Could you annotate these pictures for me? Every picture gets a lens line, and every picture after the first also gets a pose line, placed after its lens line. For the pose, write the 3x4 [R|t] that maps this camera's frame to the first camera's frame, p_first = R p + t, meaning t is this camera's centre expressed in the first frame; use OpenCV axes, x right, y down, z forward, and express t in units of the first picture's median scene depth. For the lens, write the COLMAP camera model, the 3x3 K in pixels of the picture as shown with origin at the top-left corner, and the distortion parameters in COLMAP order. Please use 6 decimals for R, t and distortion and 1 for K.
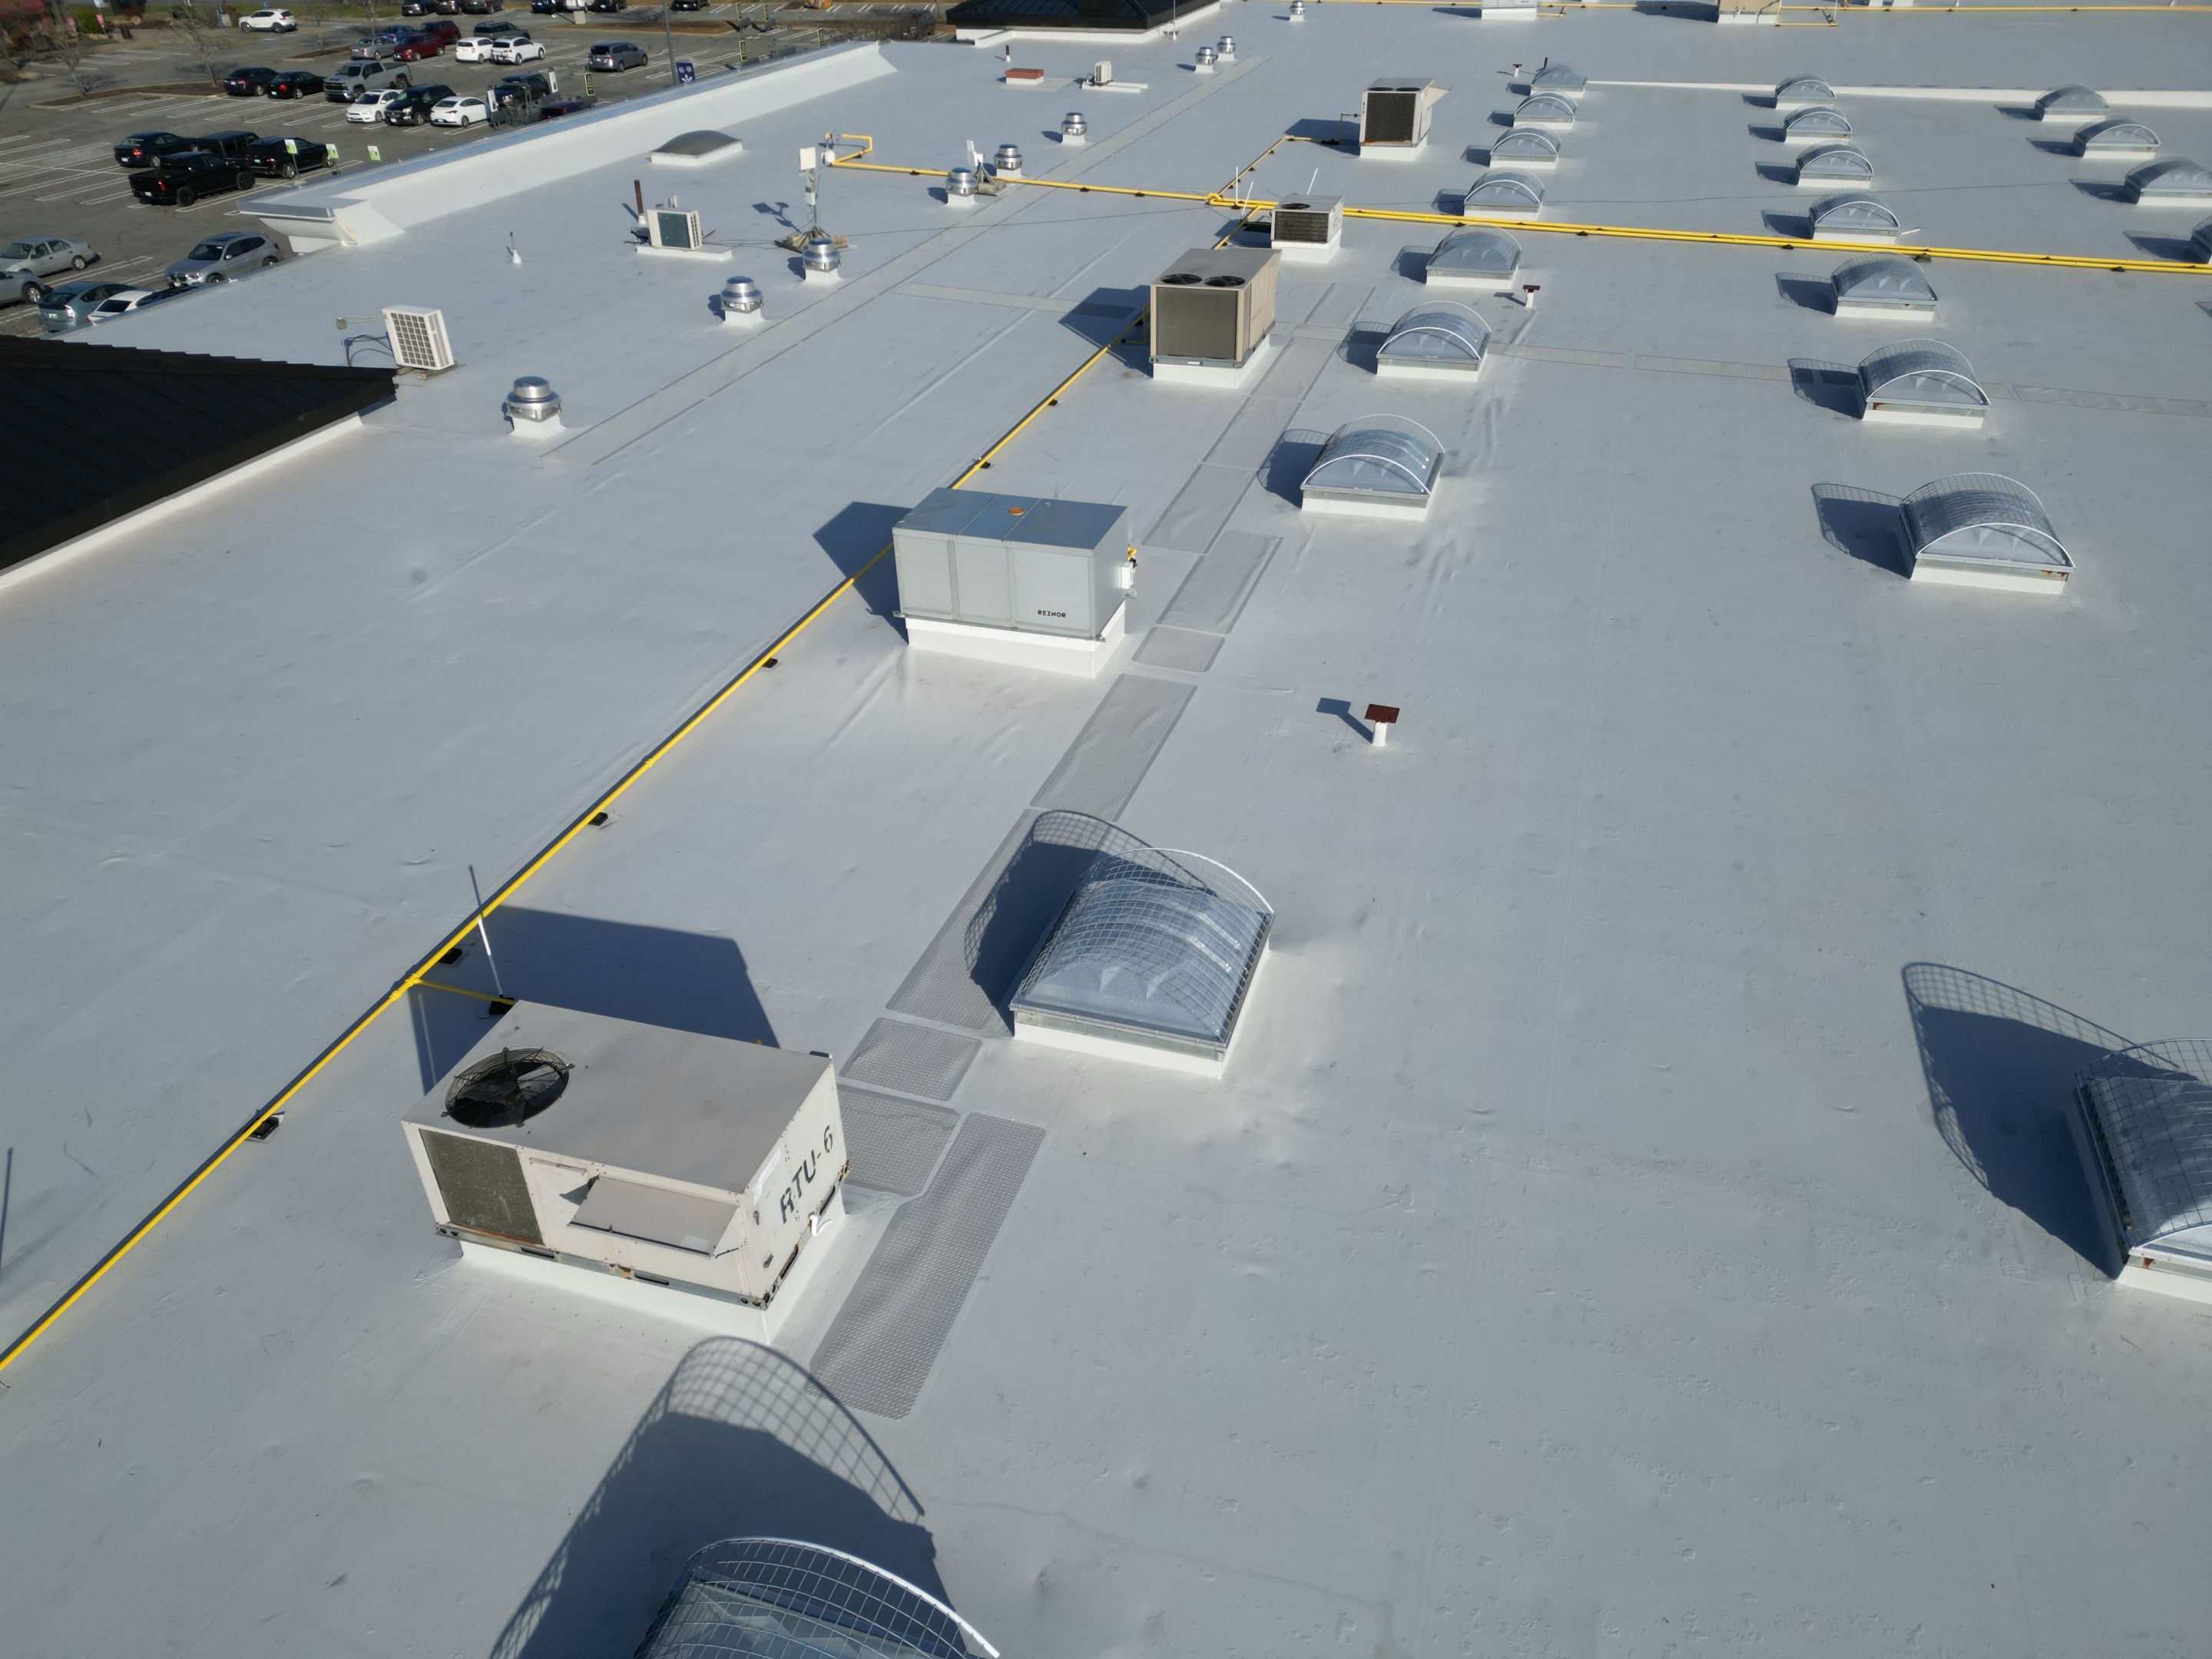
lens RADIAL K [[1565.6, 0, 1113.8], [0, 1565.6, 818.6], [0, 0, 1]] dist [0.095808, -0.088483]
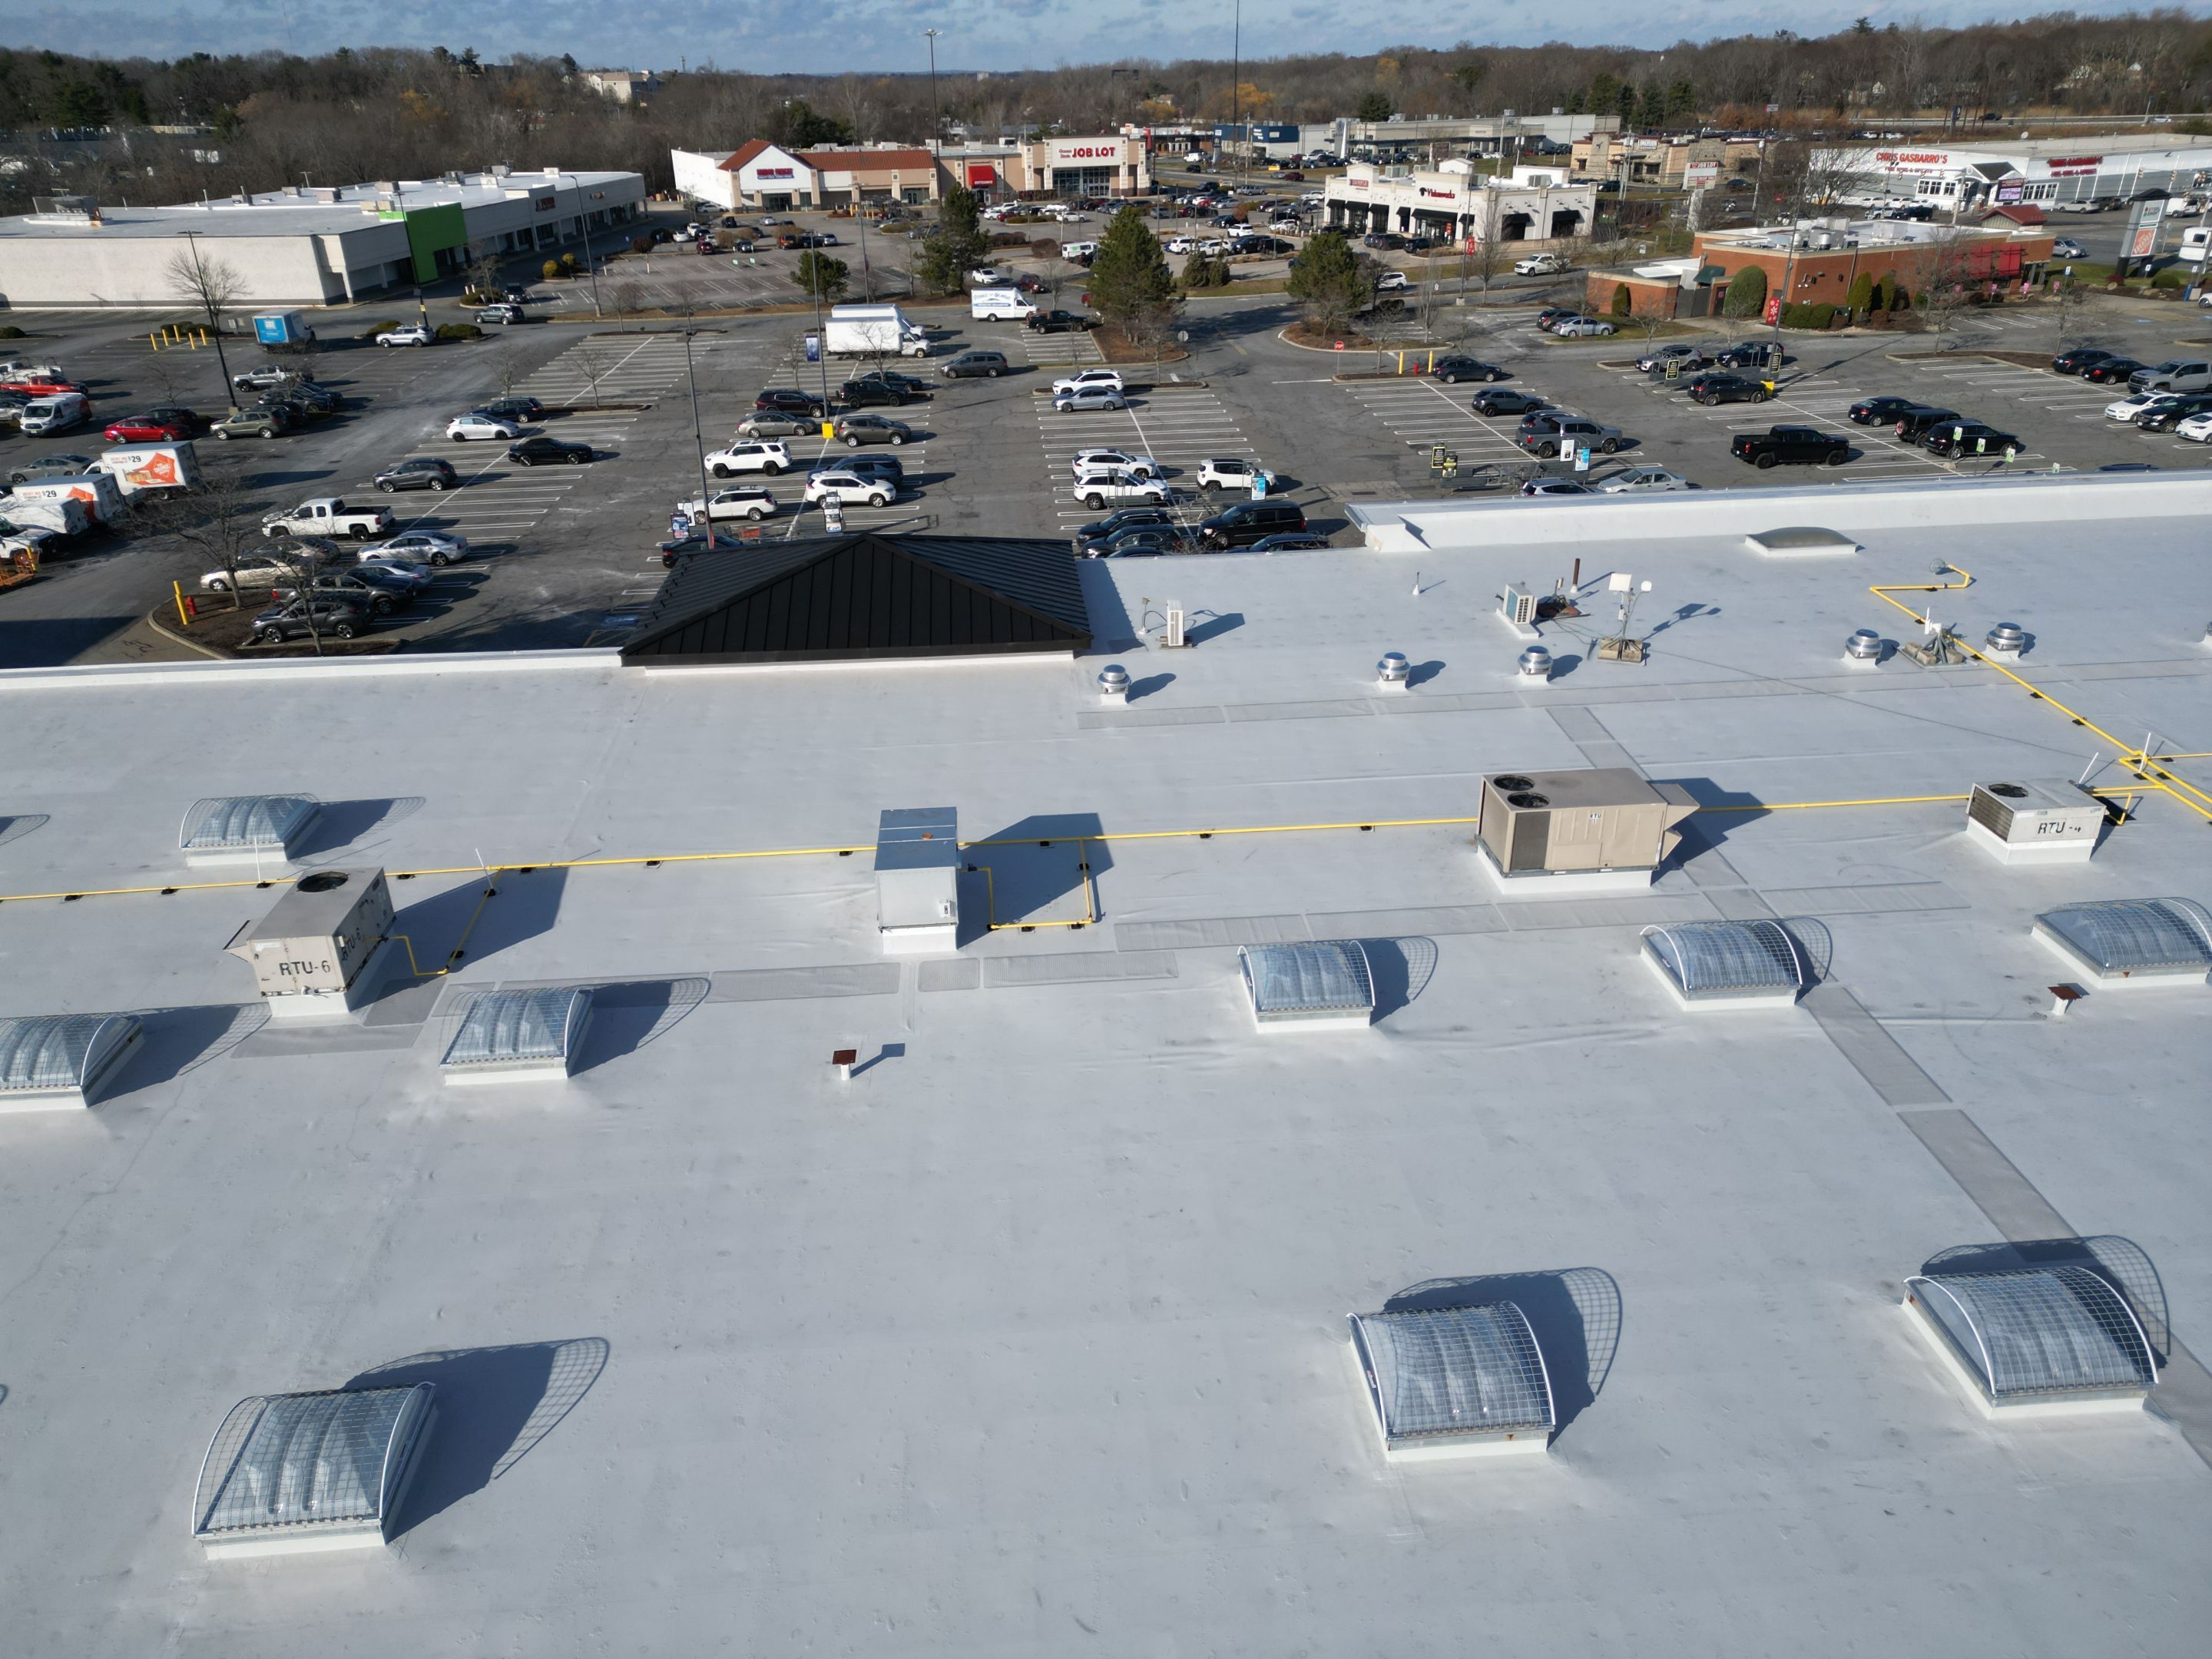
lens RADIAL K [[1534.6, 0, 1098.7], [0, 1534.6, 830.3], [0, 0, 1]] dist [0.092945, -0.088490]
pose [[0.362282, 0.411298, -0.836413, 0.478819], [-0.483289, 0.850208, 0.208751, -0.230853], [0.796984, 0.328603, 0.506791, 0.154497]]
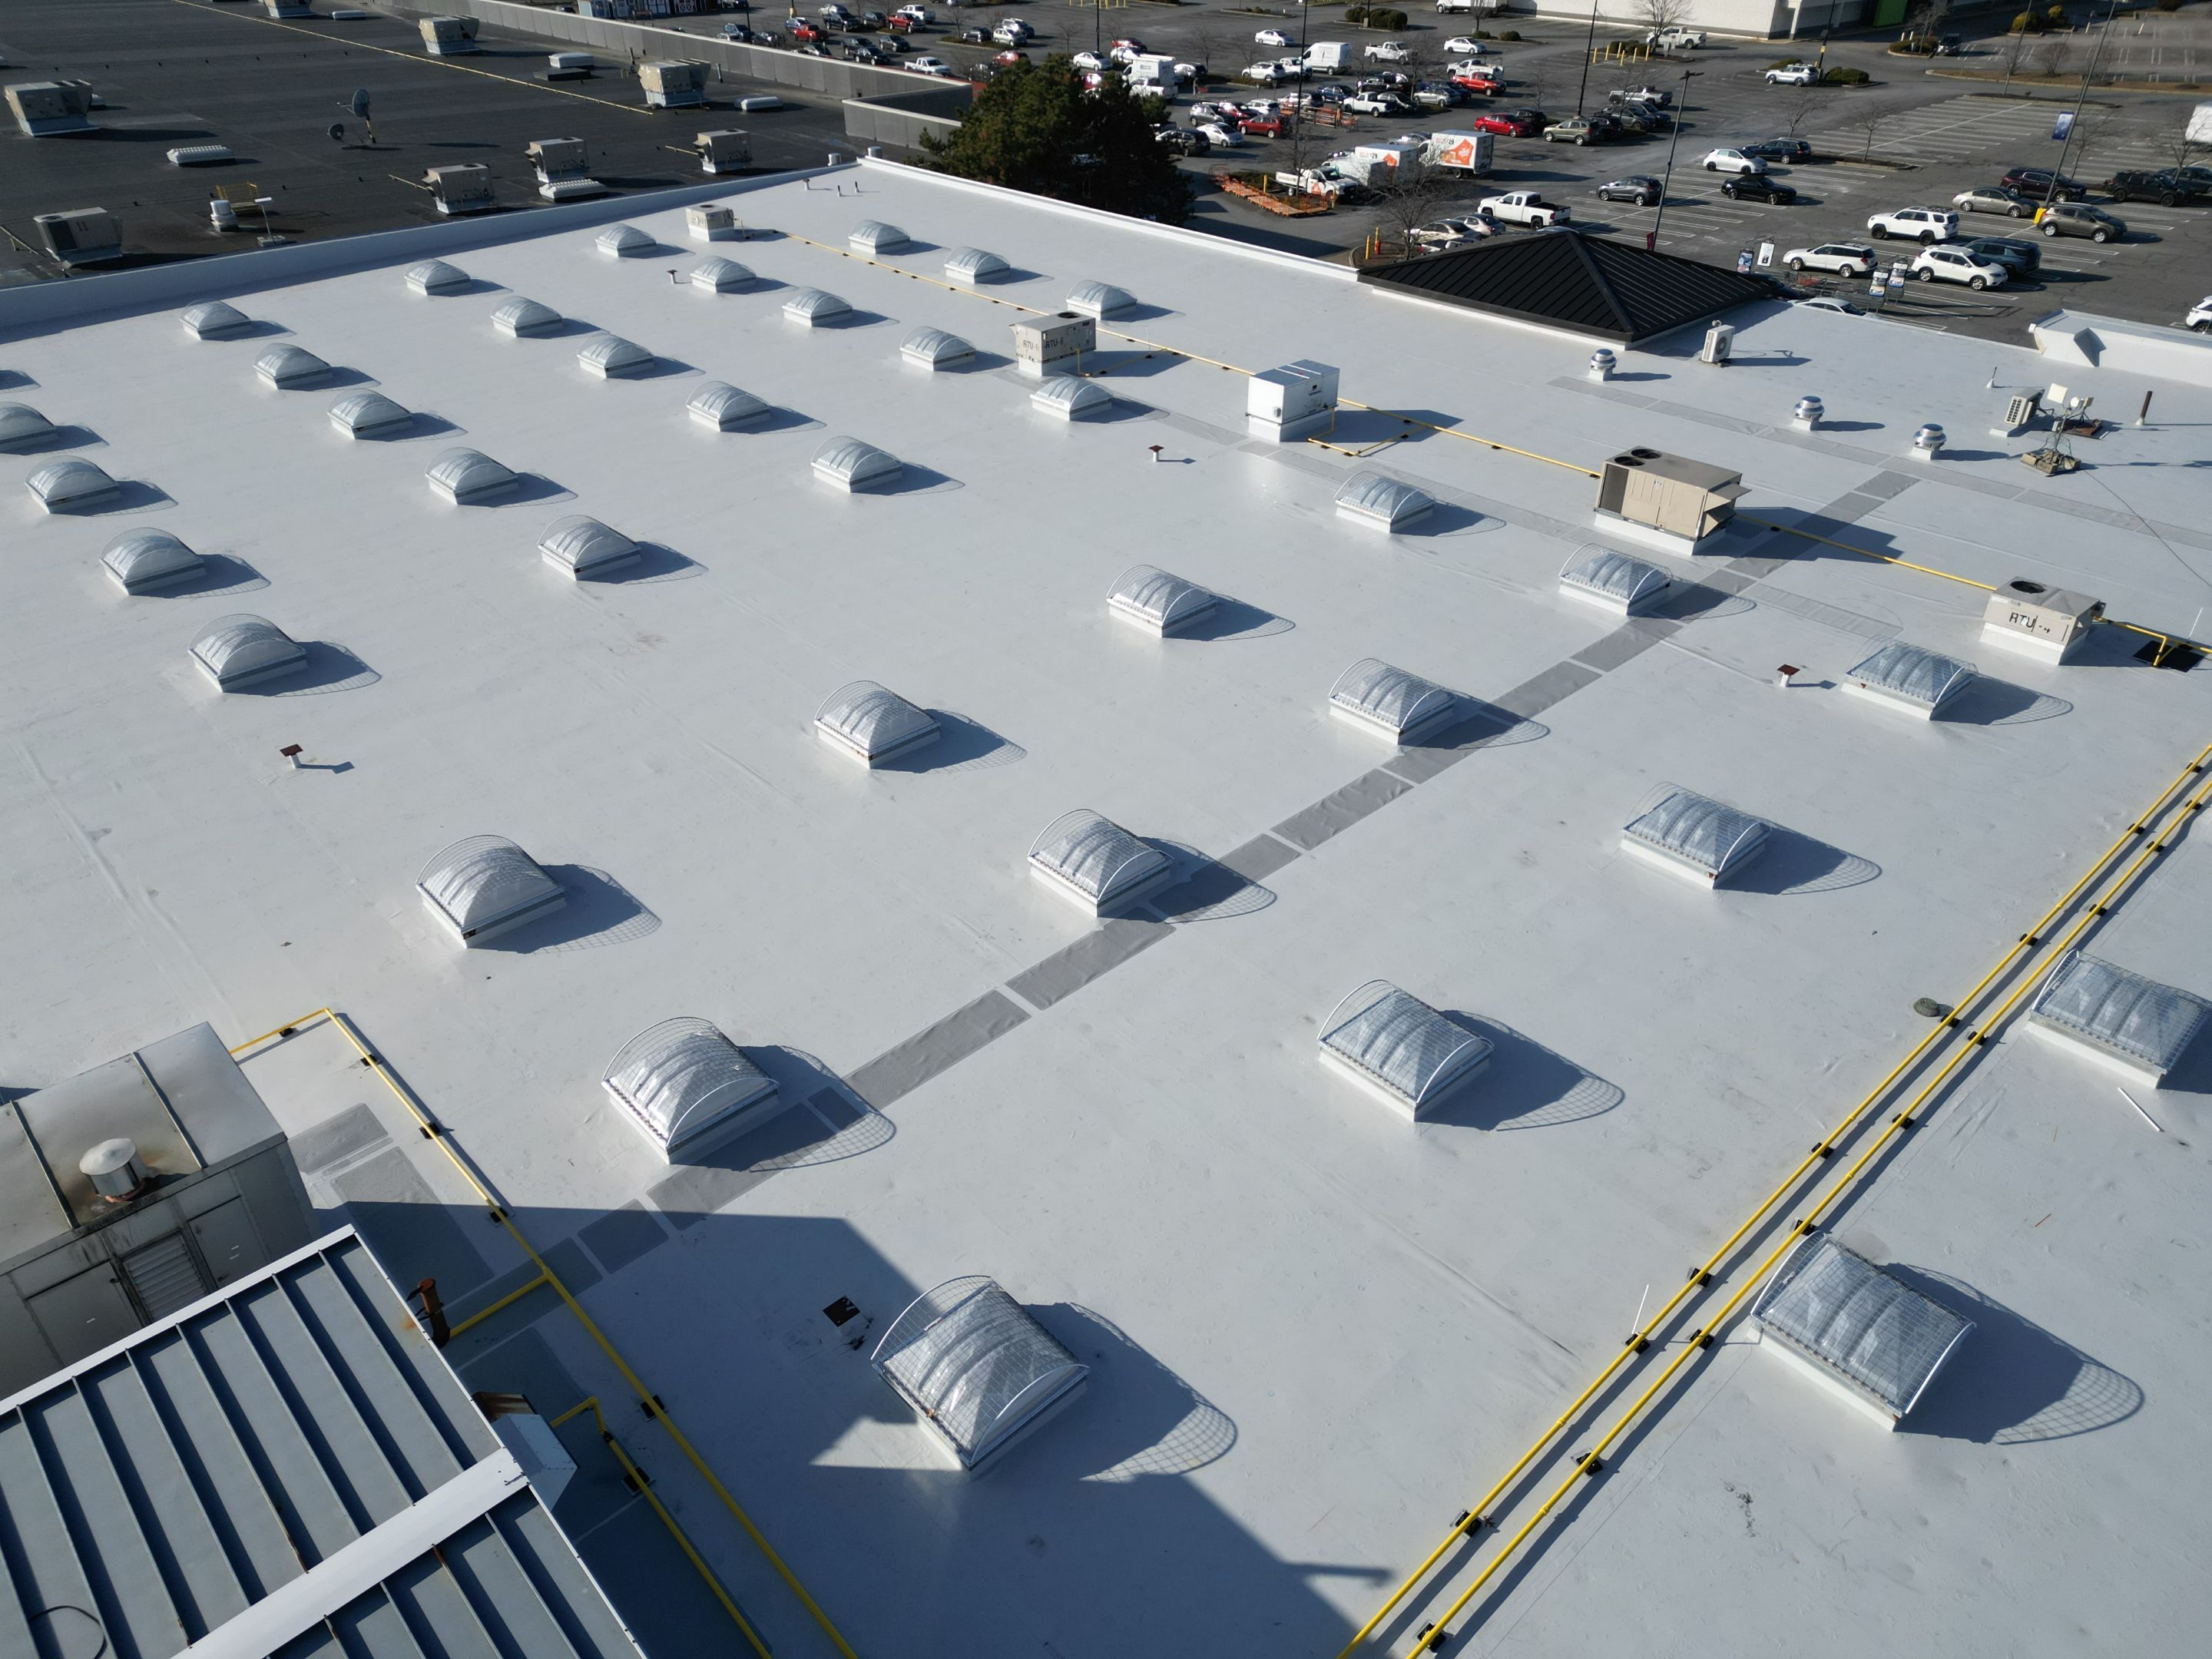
lens RADIAL K [[1565.6, 0, 1113.8], [0, 1565.6, 818.6], [0, 0, 1]] dist [0.095808, -0.088483]
pose [[-0.507948, 0.472259, -0.720389, 0.873014], [-0.449635, 0.567969, 0.689376, -0.546019], [0.734723, 0.674079, -0.076155, 0.572973]]
